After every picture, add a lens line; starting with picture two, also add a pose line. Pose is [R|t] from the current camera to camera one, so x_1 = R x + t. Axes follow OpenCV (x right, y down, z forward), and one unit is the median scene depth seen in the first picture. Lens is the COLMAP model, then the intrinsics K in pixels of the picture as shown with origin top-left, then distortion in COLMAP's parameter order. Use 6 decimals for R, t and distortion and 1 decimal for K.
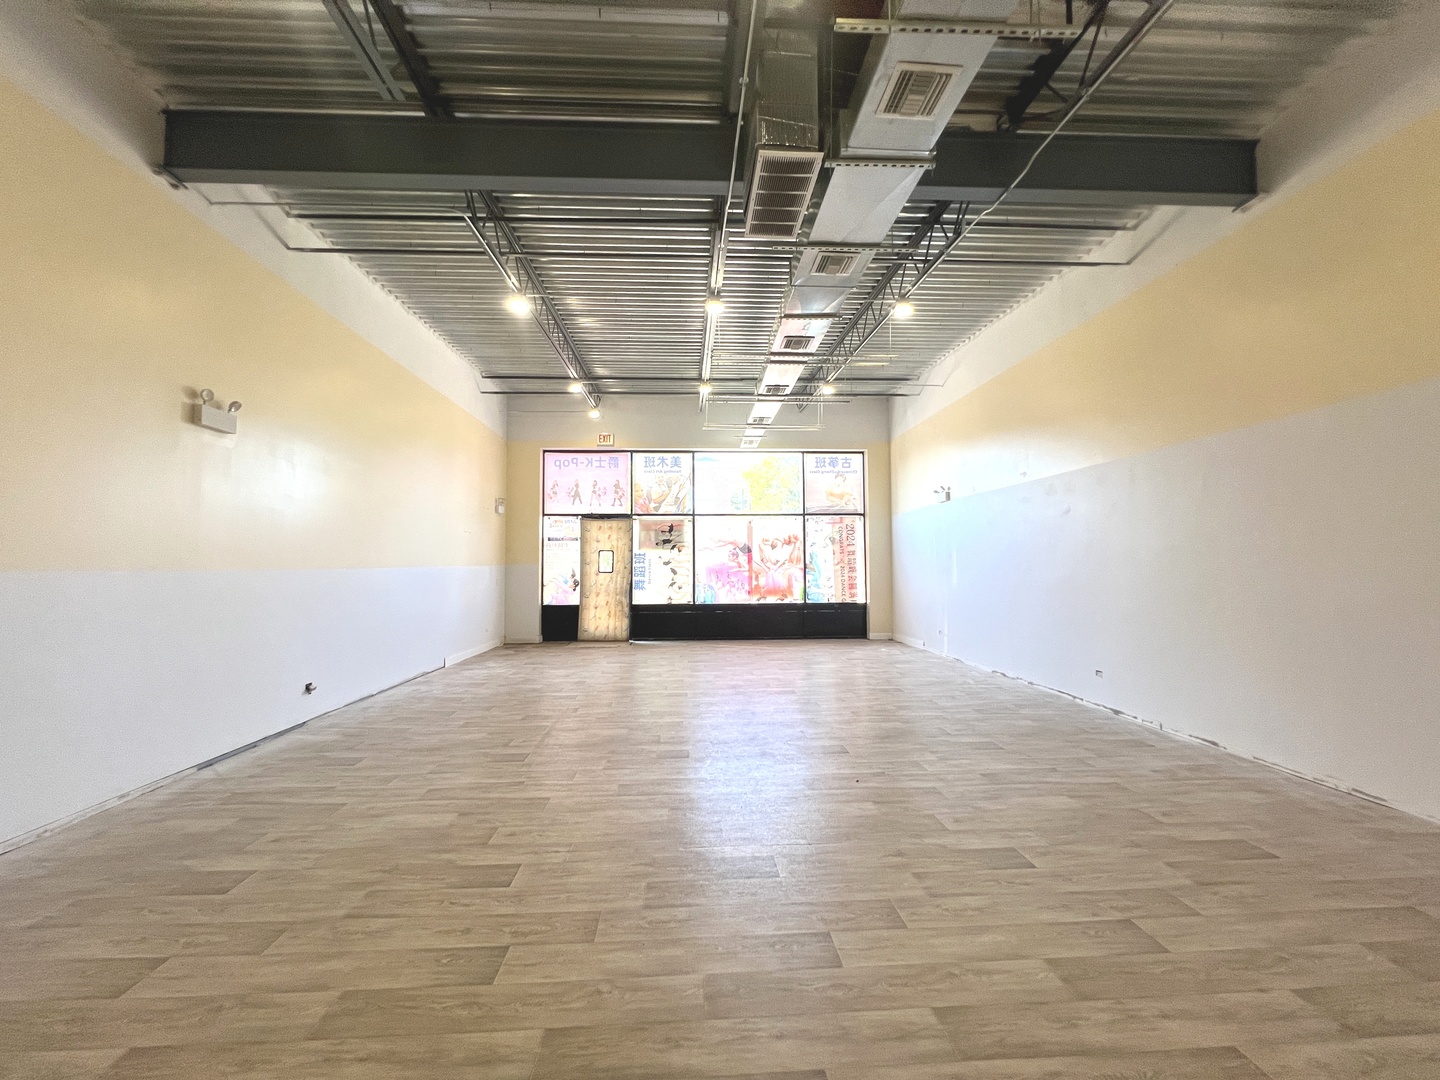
lens RADIAL K [[576.2, 0, 714.2], [0, 576.2, 538.2], [0, 0, 1]] dist [-0.003033, 0.000080]
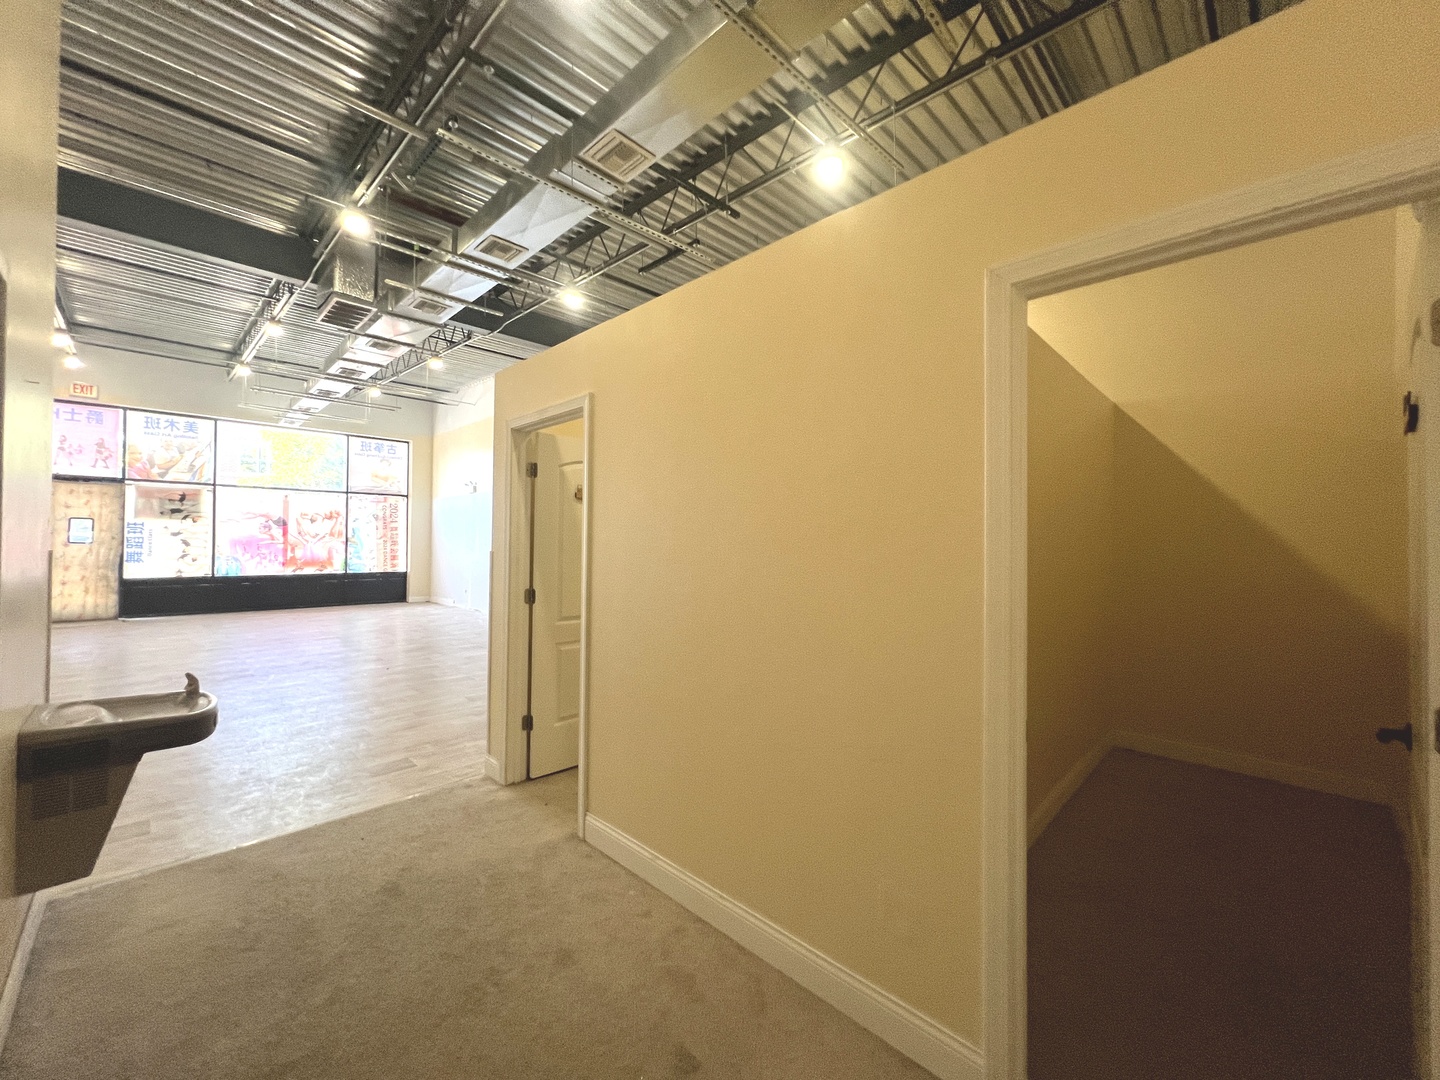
lens RADIAL K [[576.2, 0, 714.2], [0, 576.2, 538.2], [0, 0, 1]] dist [-0.003033, 0.000080]
pose [[0.742134, 0.018206, 0.670004, -0.058794], [-0.047984, 0.998509, 0.026018, -0.016588], [-0.668531, -0.051458, 0.741901, -0.287288]]
